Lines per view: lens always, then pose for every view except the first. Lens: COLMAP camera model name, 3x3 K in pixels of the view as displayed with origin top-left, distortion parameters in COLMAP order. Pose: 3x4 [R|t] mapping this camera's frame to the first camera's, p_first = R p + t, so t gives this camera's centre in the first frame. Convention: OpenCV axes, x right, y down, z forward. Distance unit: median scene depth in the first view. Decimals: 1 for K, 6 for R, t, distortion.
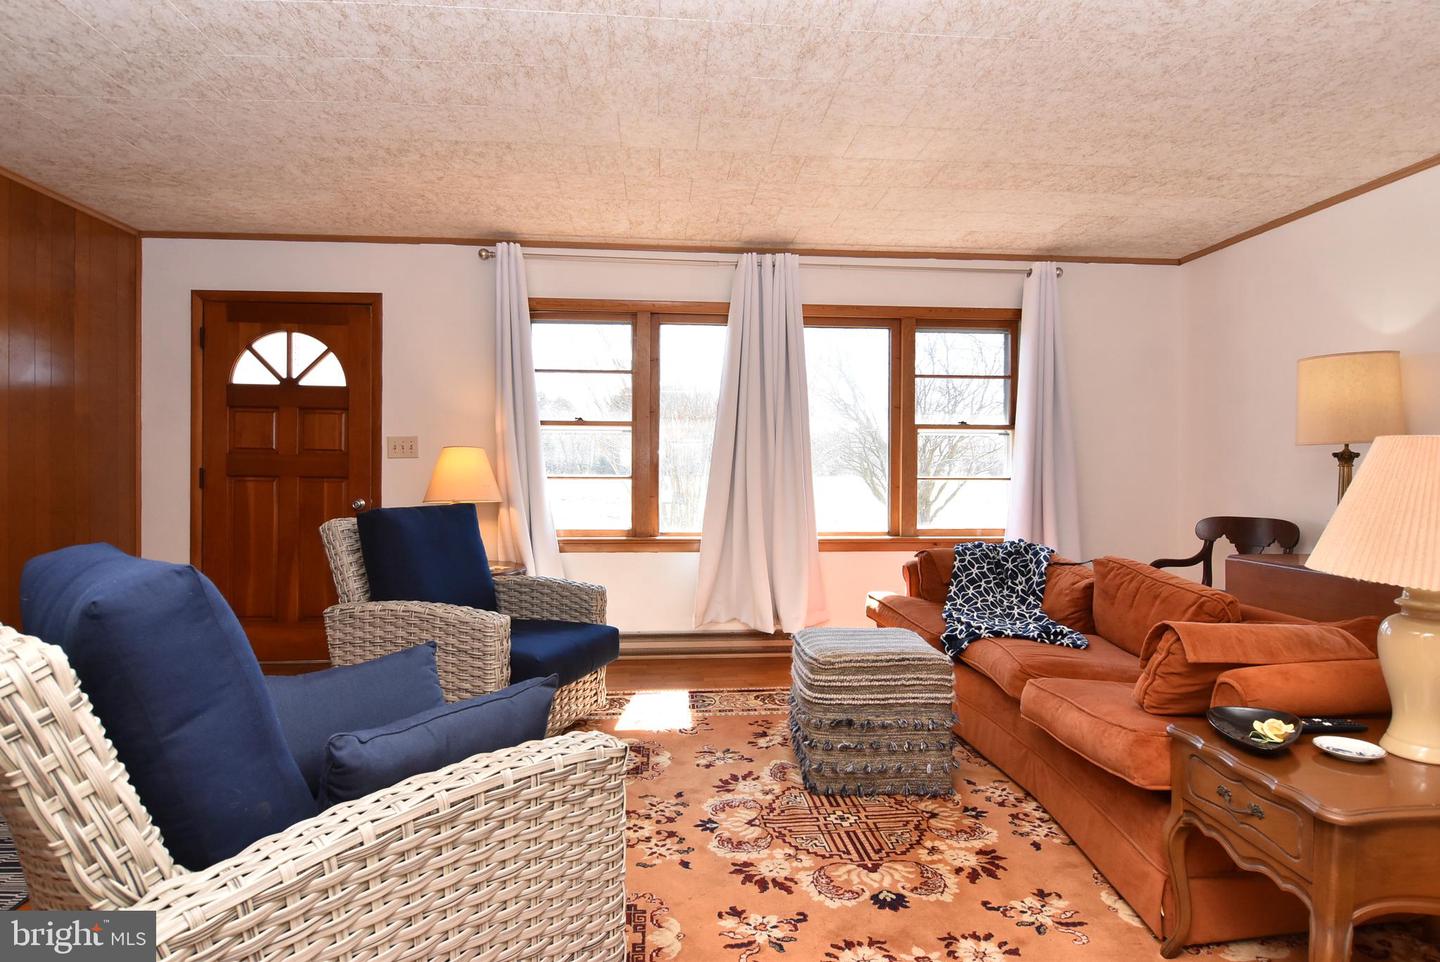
lens RADIAL K [[766.4, 0, 724.7], [0, 766.4, 480.5], [0, 0, 1]] dist [0.004872, -0.018788]
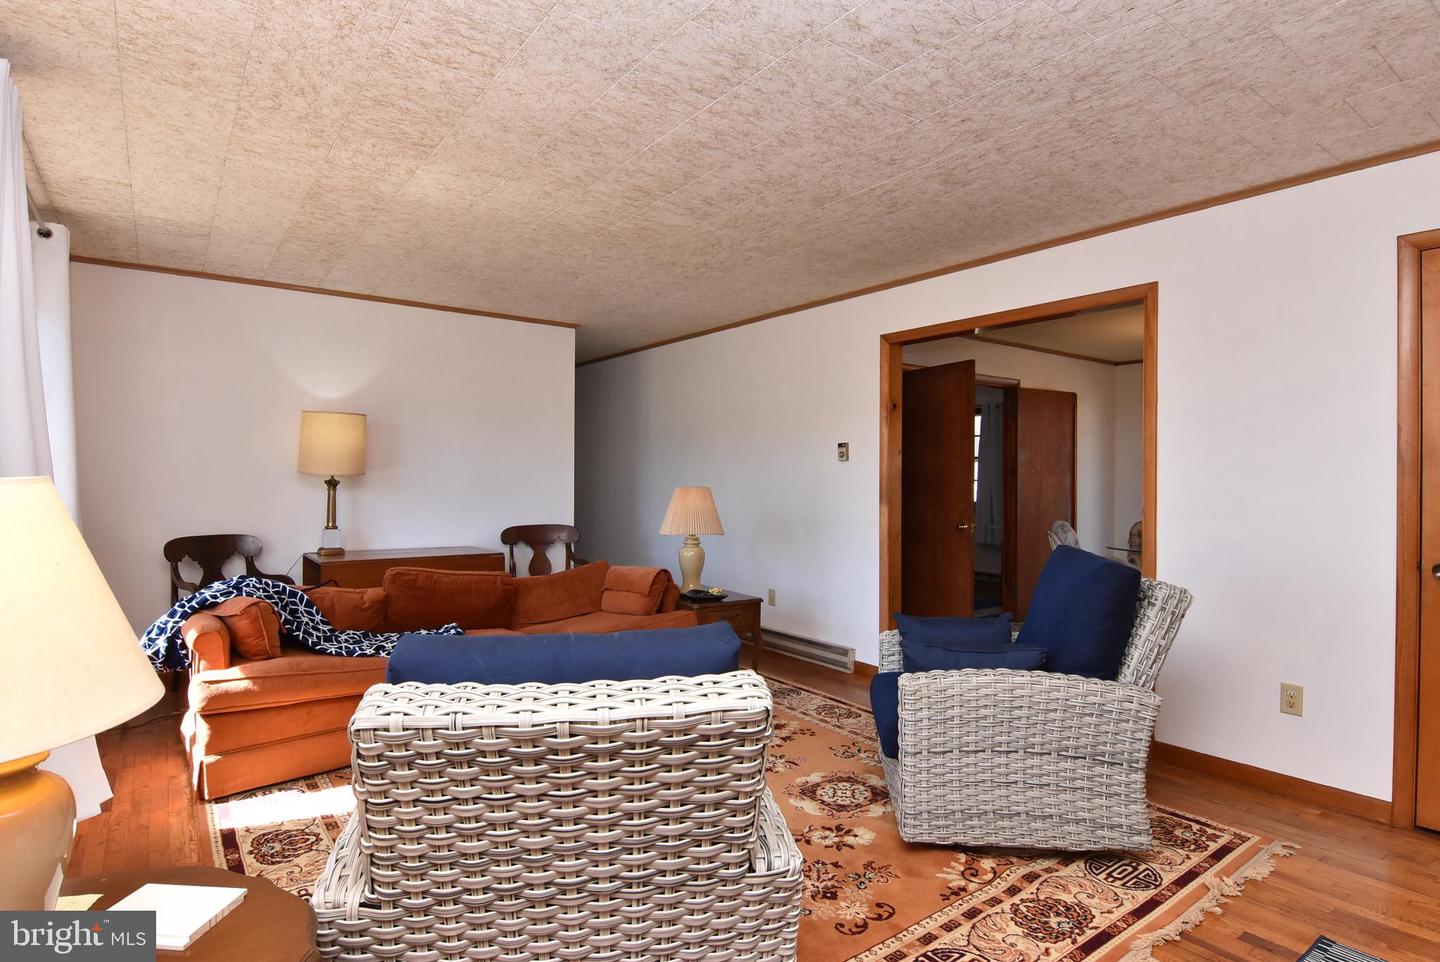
lens RADIAL K [[766.4, 0, 724.7], [0, 766.4, 480.5], [0, 0, 1]] dist [0.004872, -0.018788]
pose [[-0.517027, -0.007983, 0.855932, -0.601539], [0.000049, 0.999956, 0.009356, -0.040800], [-0.855969, 0.004879, -0.517004, 0.861929]]
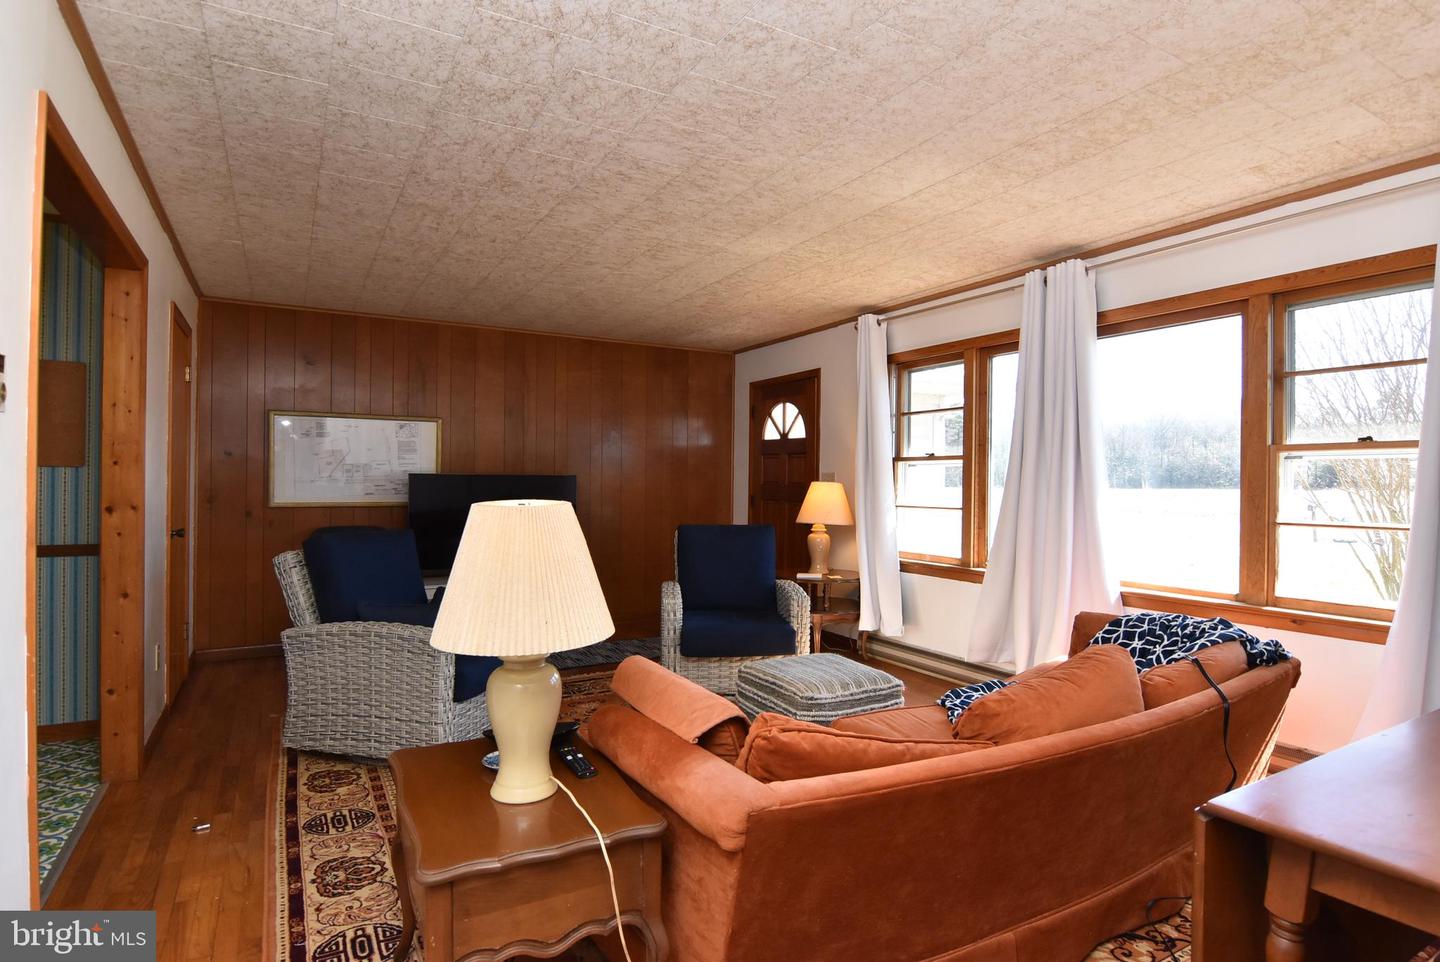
lens RADIAL K [[766.4, 0, 724.7], [0, 766.4, 480.5], [0, 0, 1]] dist [0.004872, -0.018788]
pose [[0.417067, -0.000186, -0.908876, 0.725756], [-0.015564, 0.999852, -0.007347, -0.030891], [0.908742, 0.017209, 0.417002, 0.279902]]
